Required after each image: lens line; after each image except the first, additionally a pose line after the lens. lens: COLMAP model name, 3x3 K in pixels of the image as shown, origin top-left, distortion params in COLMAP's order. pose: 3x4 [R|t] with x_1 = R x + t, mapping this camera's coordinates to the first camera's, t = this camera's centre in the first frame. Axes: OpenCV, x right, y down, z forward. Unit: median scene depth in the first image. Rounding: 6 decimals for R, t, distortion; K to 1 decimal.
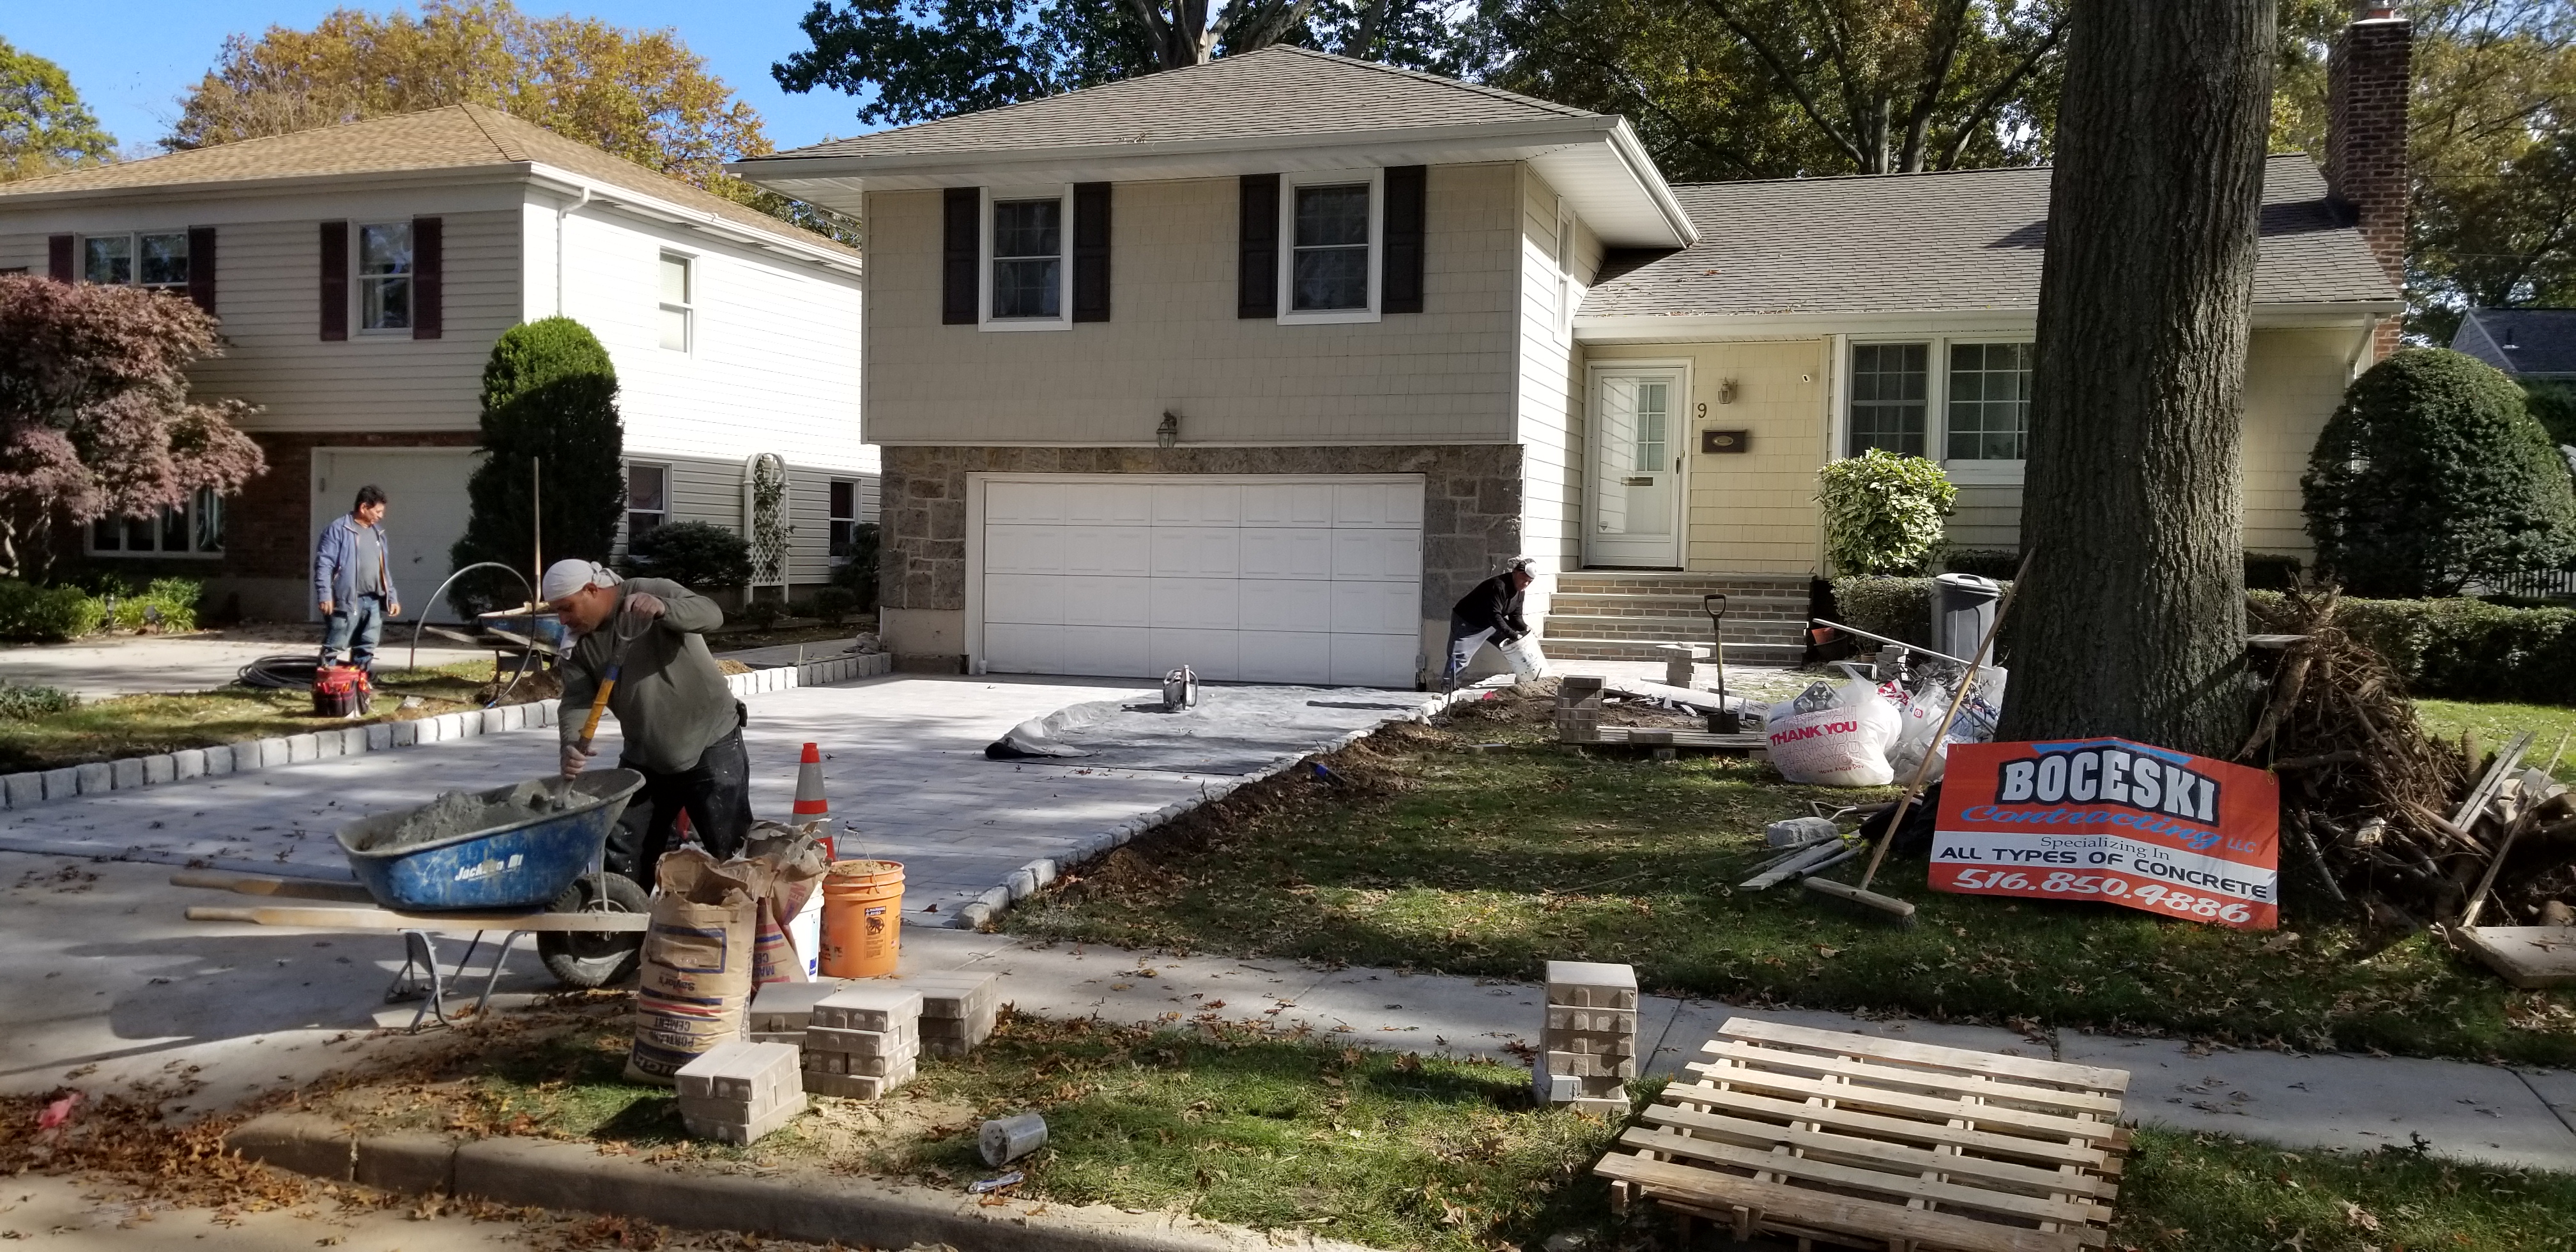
lens RADIAL K [[2002.1, 0, 1288.0], [0, 2002.1, 626.0], [0, 0, 1]] dist [0.062290, -0.149046]
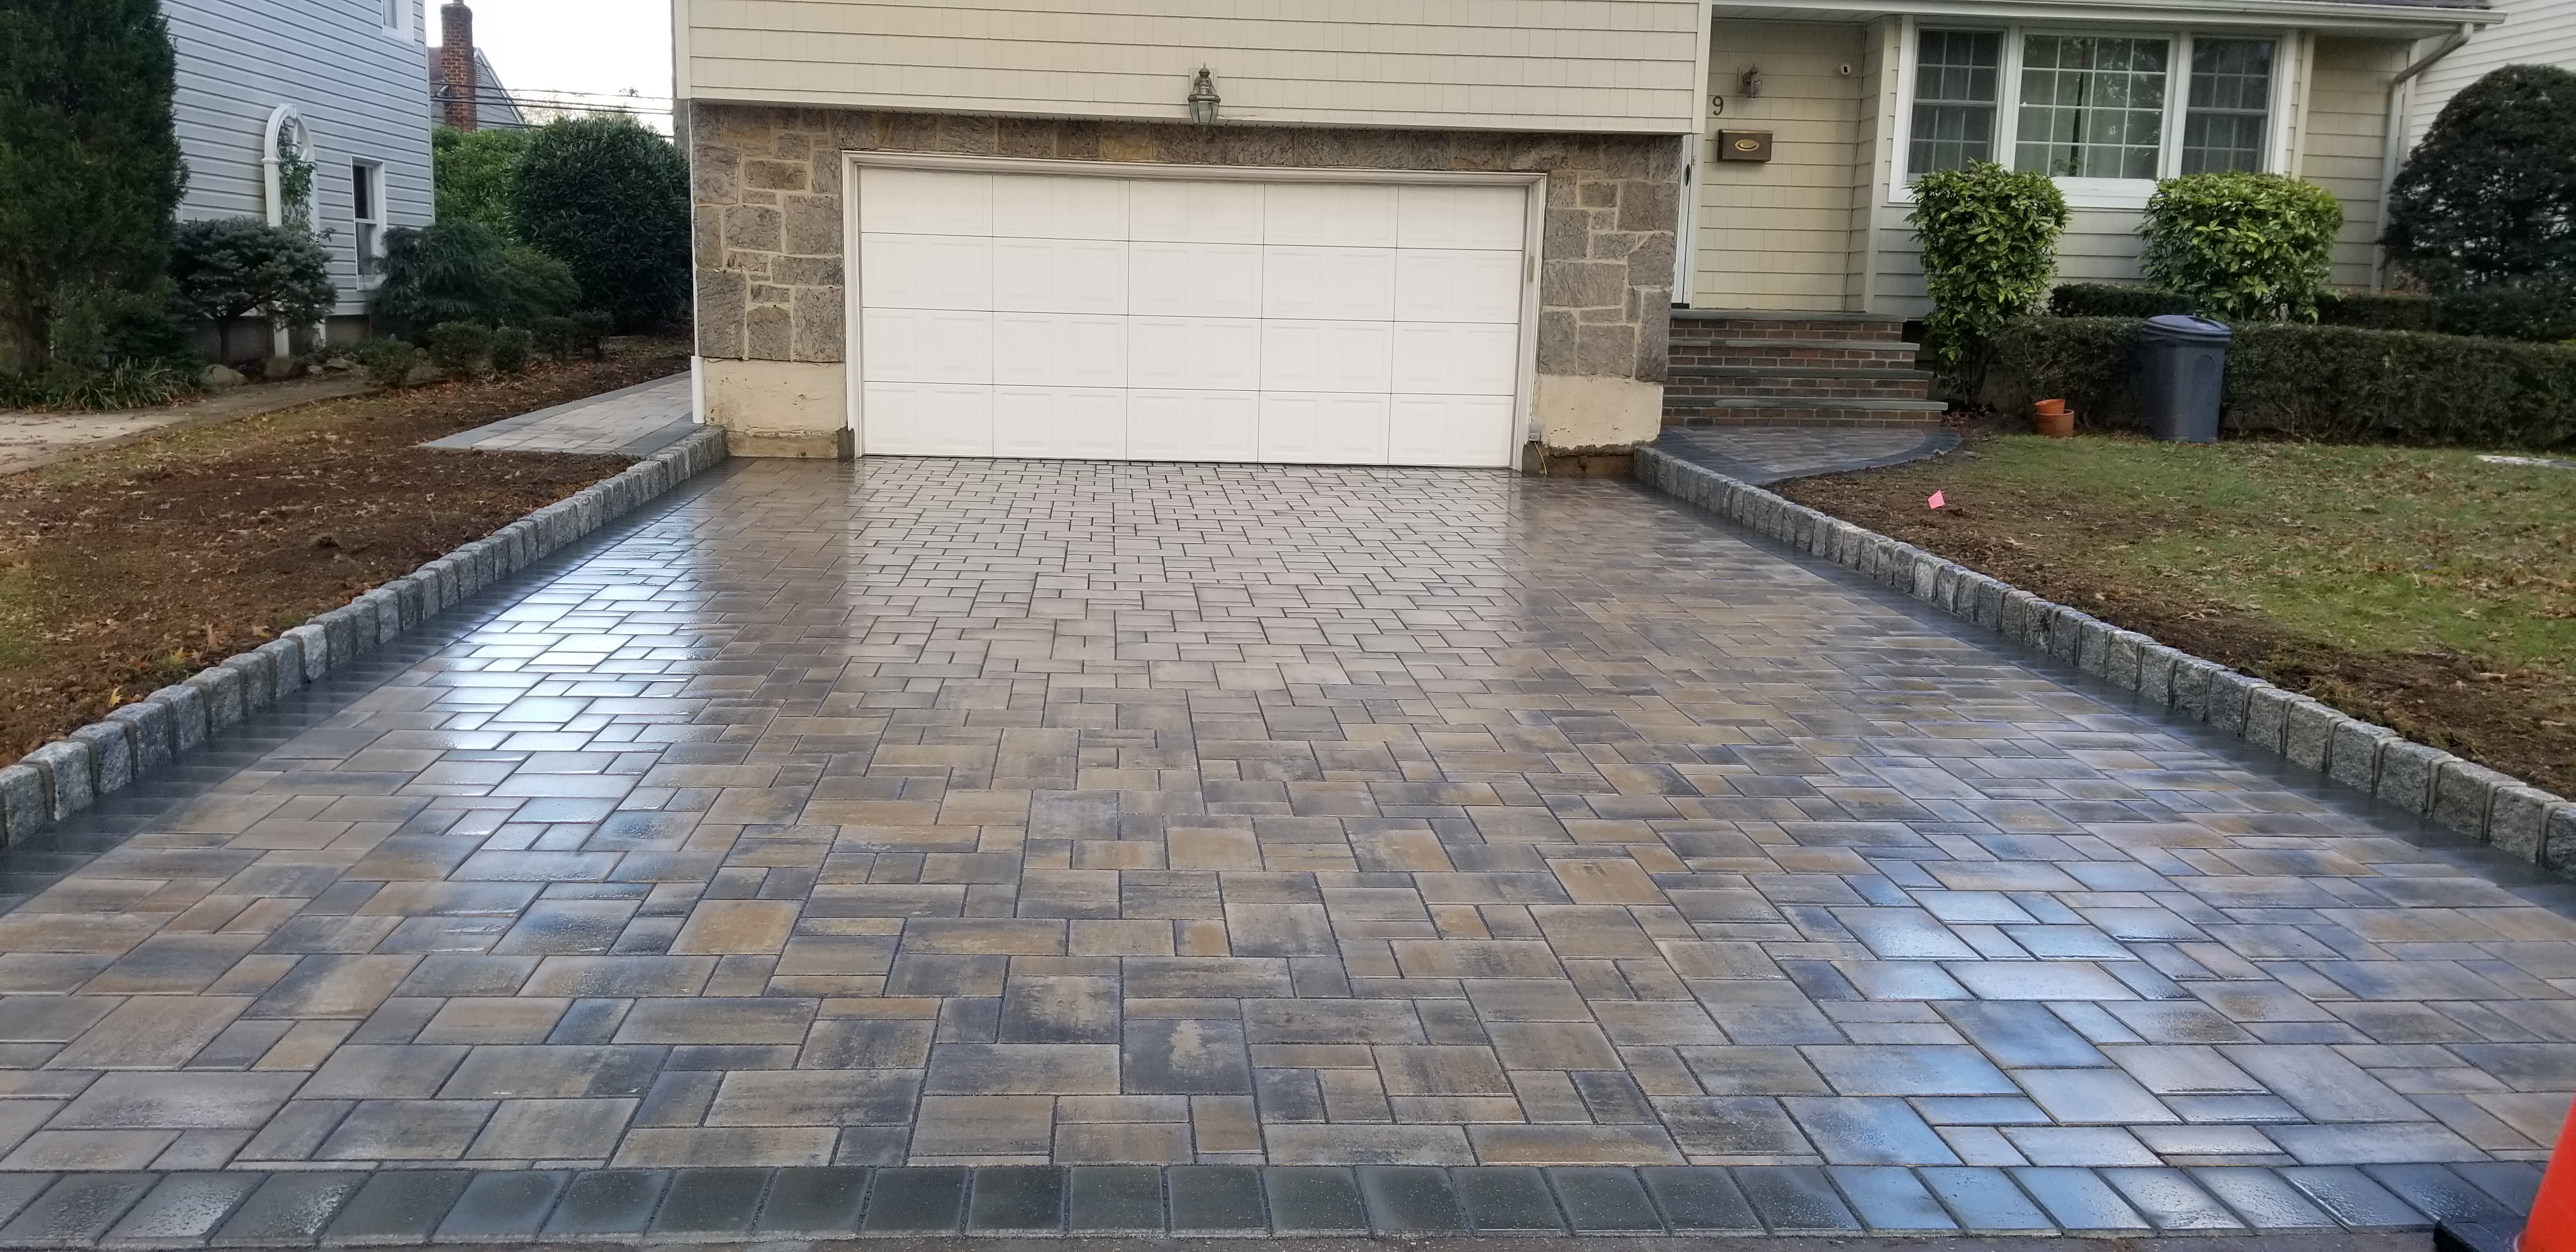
lens RADIAL K [[2002.1, 0, 1288.0], [0, 2002.1, 626.0], [0, 0, 1]] dist [0.062290, -0.149046]
pose [[0.928376, -0.054139, 0.367677, -0.274963], [0.002554, 0.990239, 0.139360, -0.014272], [-0.371633, -0.128439, 0.919452, 0.321684]]
